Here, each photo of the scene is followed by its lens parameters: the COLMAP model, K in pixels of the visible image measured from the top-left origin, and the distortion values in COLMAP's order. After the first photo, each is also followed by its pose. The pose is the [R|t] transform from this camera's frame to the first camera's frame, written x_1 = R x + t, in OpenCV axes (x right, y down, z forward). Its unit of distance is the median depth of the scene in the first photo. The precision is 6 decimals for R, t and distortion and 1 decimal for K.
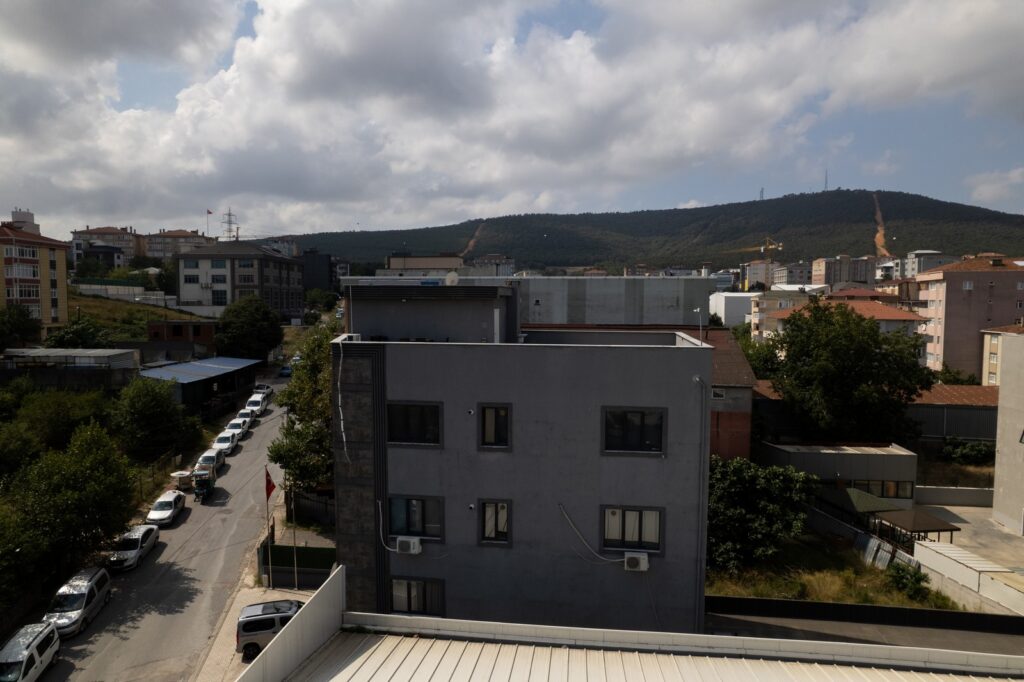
lens RADIAL K [[650.1, 0, 514.7], [0, 650.1, 340.3], [0, 0, 1]] dist [-0.035036, 0.017695]
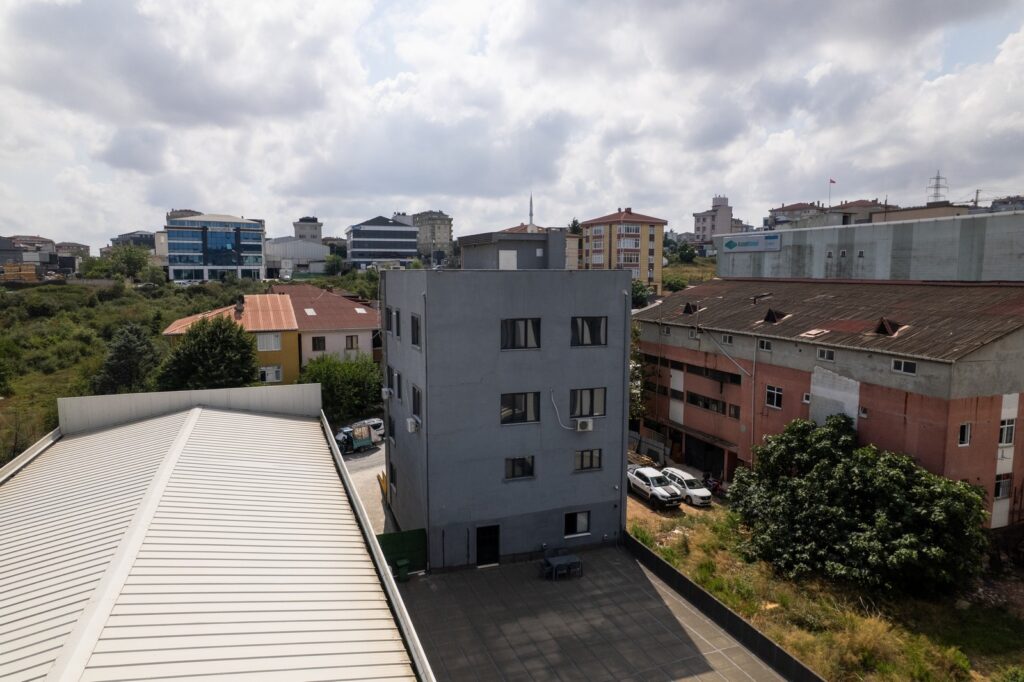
lens RADIAL K [[650.1, 0, 509.3], [0, 650.1, 342.6], [0, 0, 1]] dist [-0.035036, 0.017695]
pose [[0.470266, 0.094580, -0.877442, 0.570368], [-0.056740, 0.995424, 0.076887, 0.018434], [0.880699, 0.013629, 0.473481, 0.195966]]
